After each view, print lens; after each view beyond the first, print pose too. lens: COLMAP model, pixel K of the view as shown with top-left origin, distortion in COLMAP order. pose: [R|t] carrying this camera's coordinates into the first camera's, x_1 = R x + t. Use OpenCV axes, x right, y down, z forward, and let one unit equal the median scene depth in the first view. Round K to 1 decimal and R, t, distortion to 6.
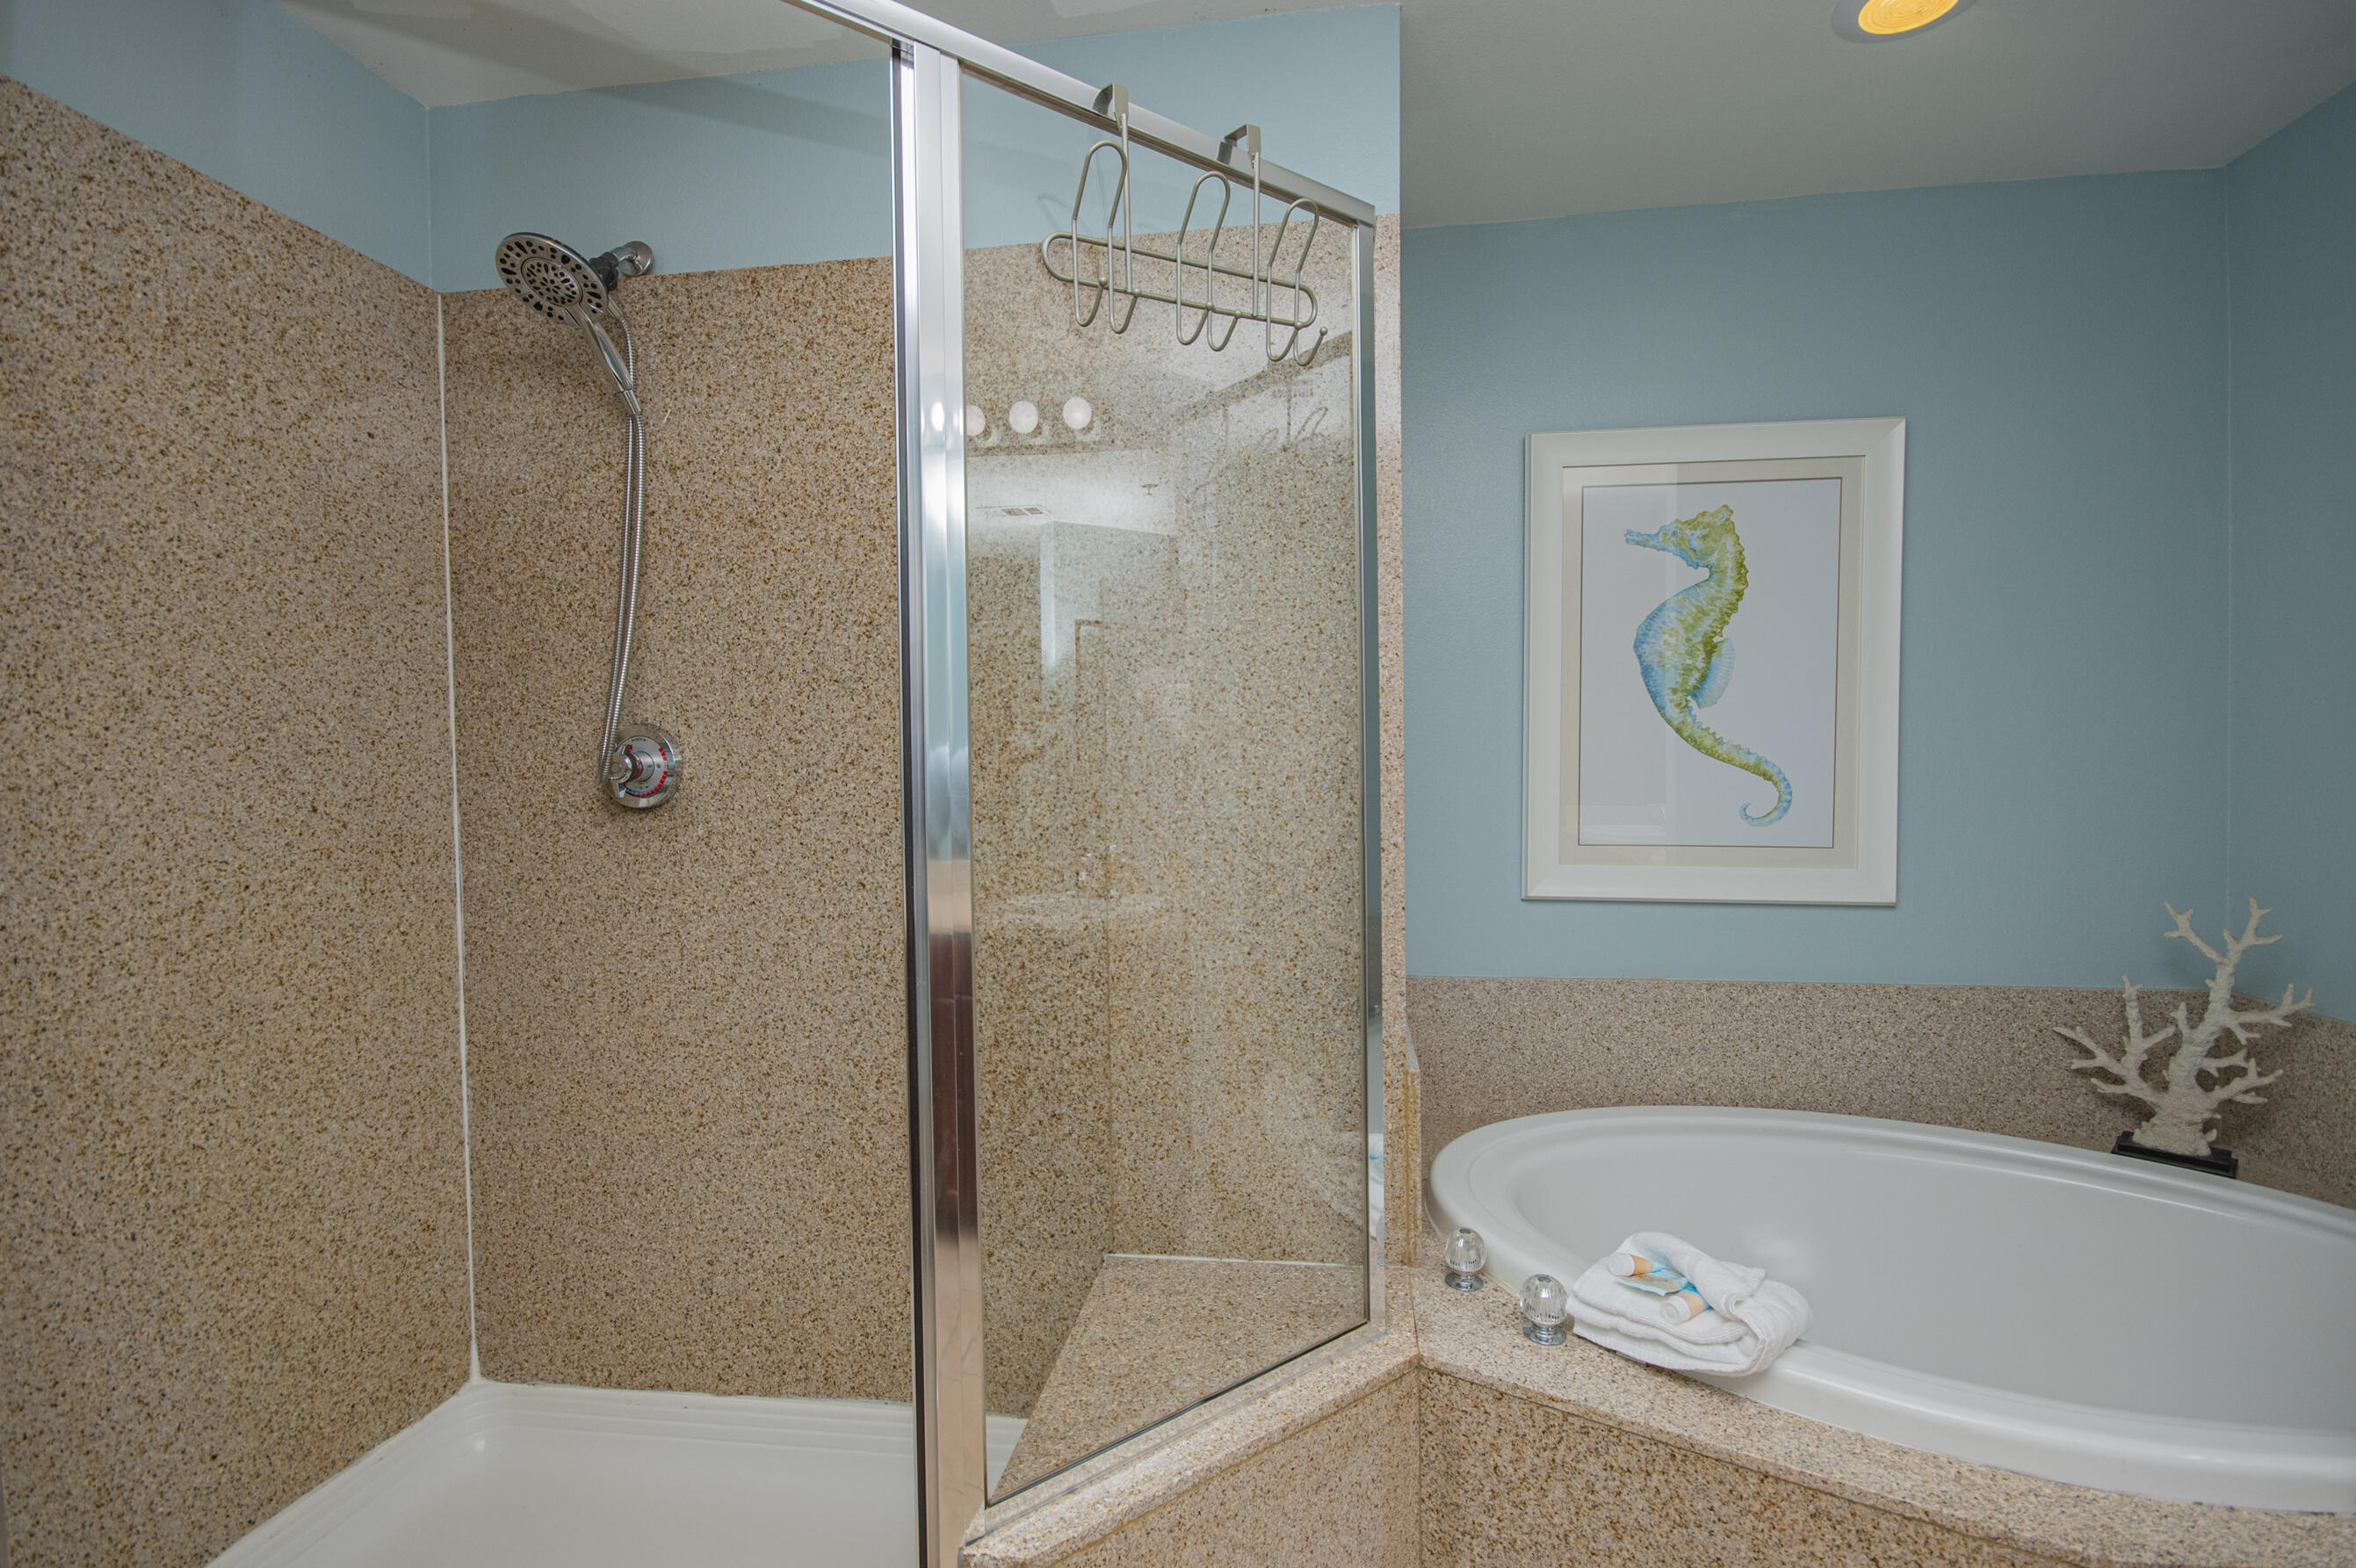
lens RADIAL K [[1077.6, 0, 1178.0], [0, 1077.6, 784.0], [0, 0, 1]] dist [0.010931, -0.012433]
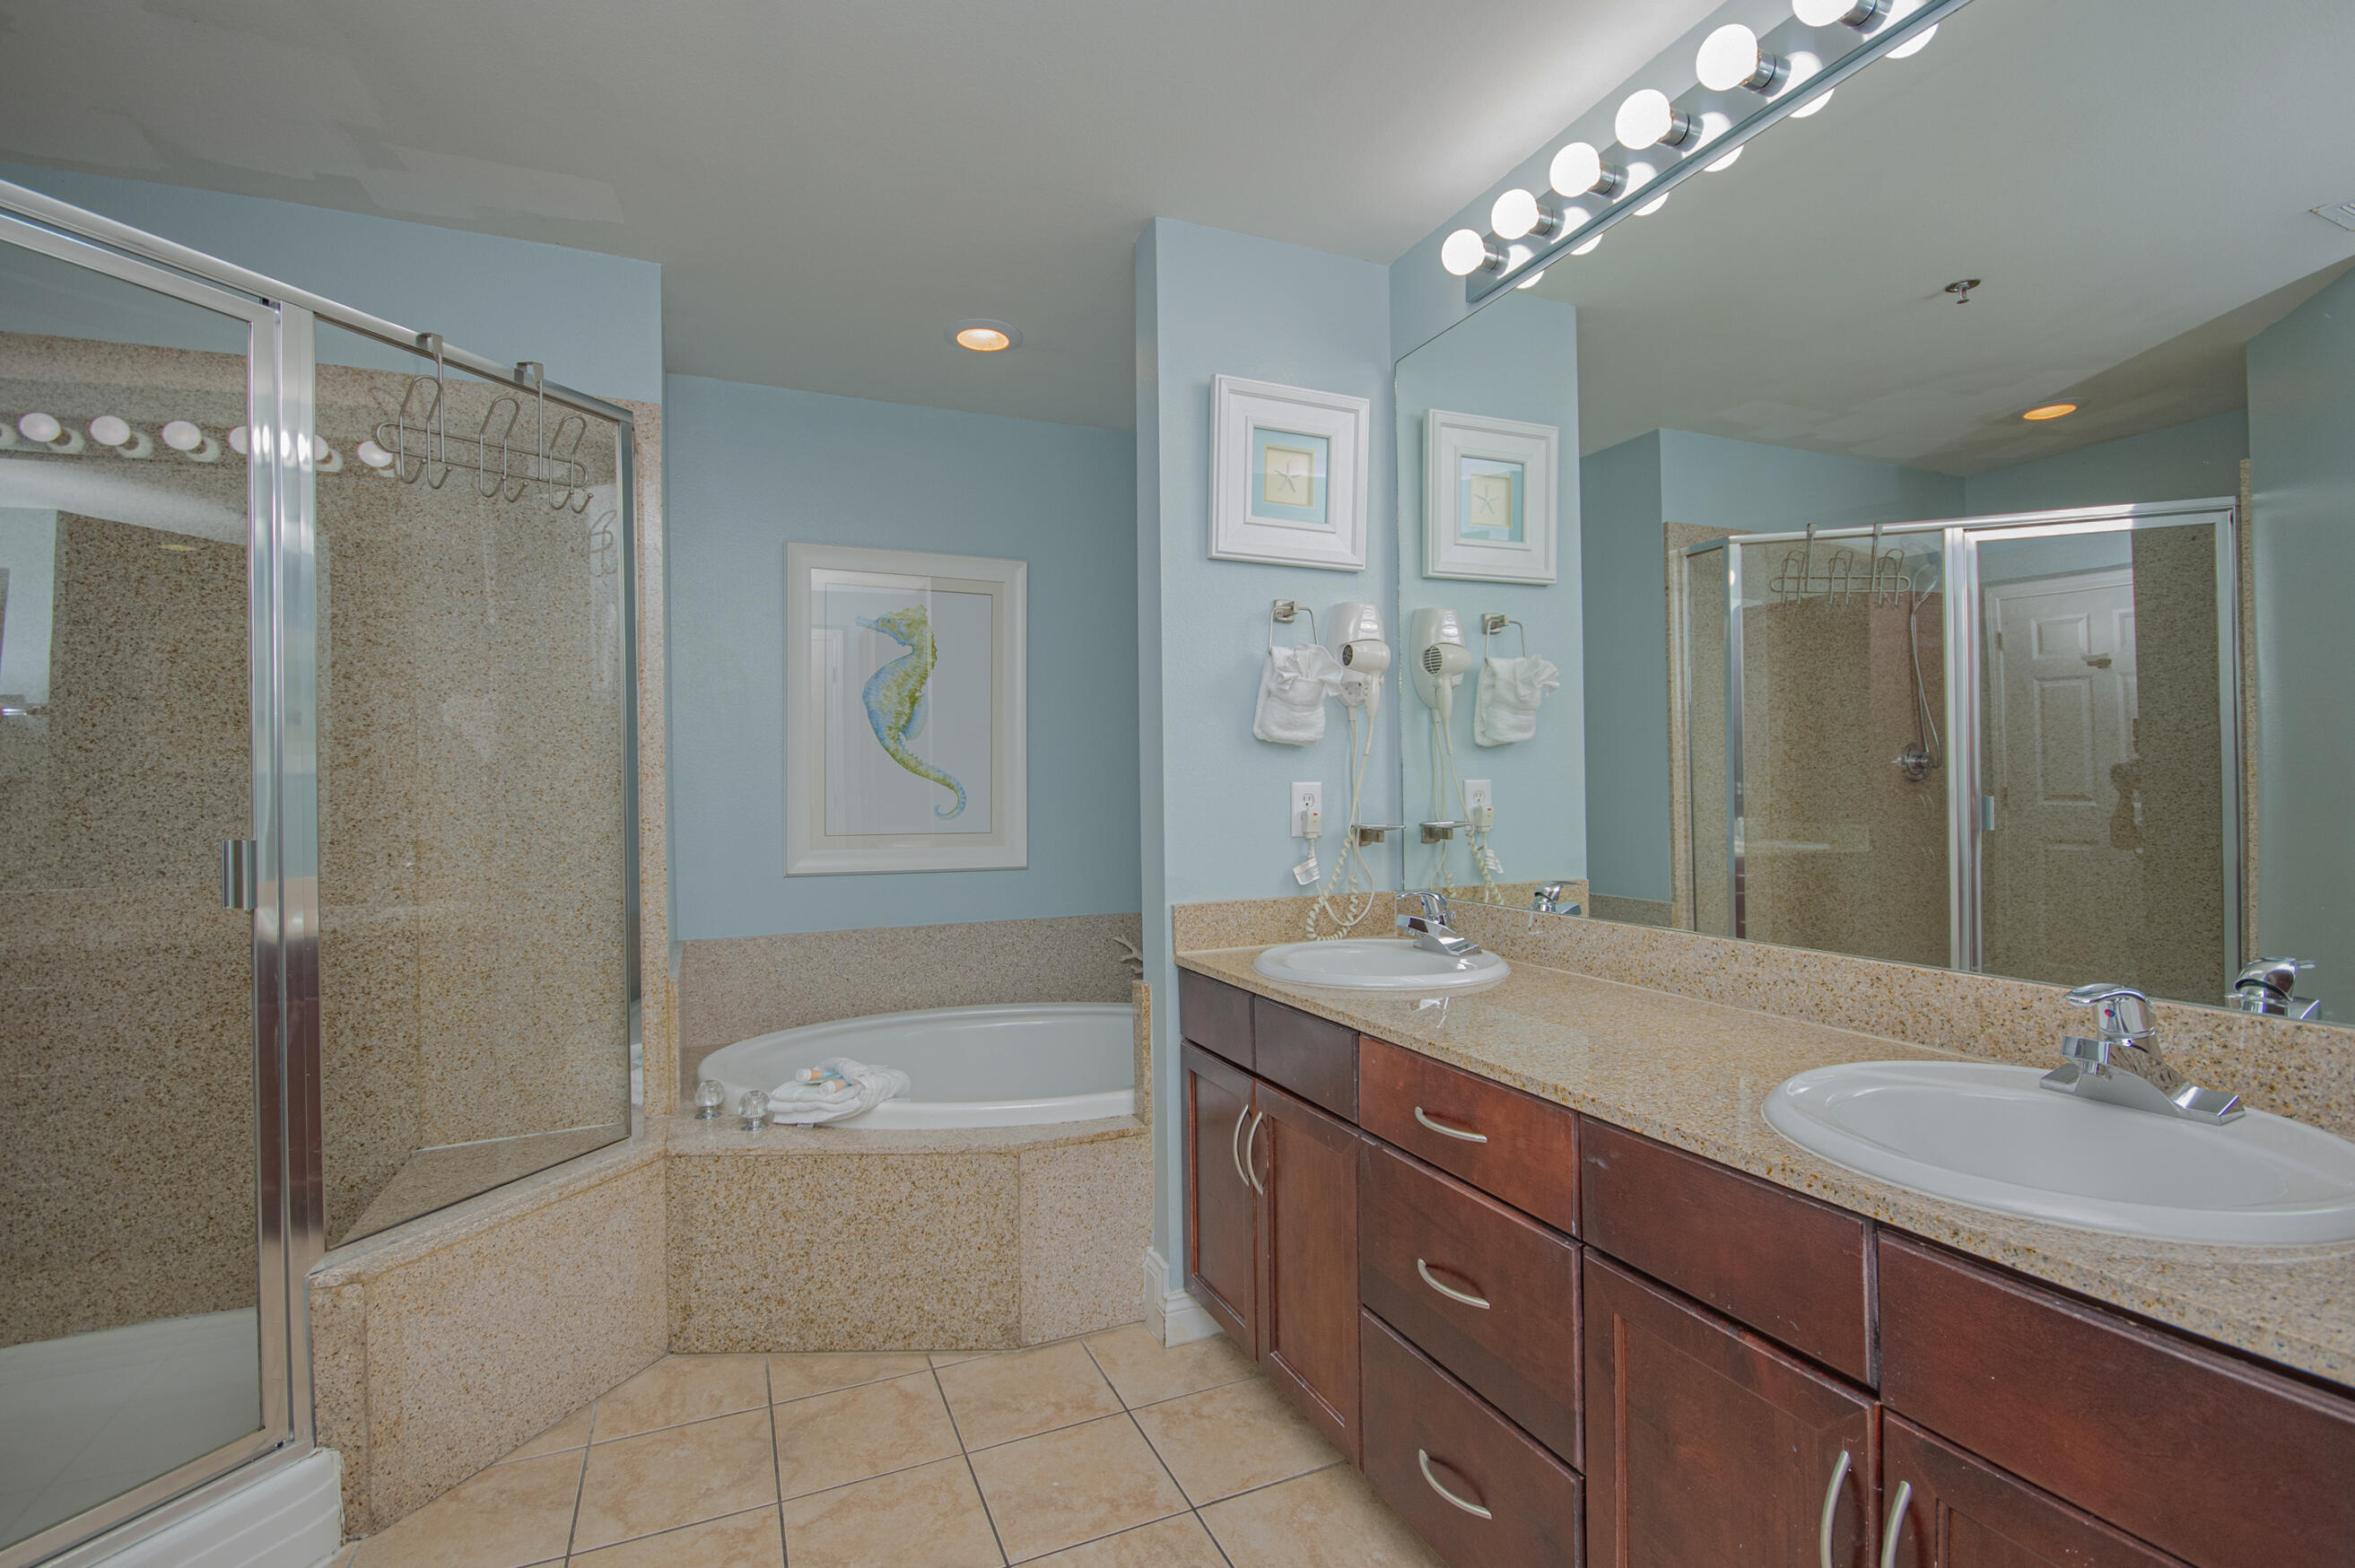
lens RADIAL K [[1094.0, 0, 1177.3], [0, 1094.0, 785.1], [0, 0, 1]] dist [0.042253, -0.029219]
pose [[0.848462, 0.001083, 0.529255, 0.004113], [0.014617, 0.999569, -0.025477, 0.044845], [-0.529055, 0.029352, 0.848080, -0.606714]]
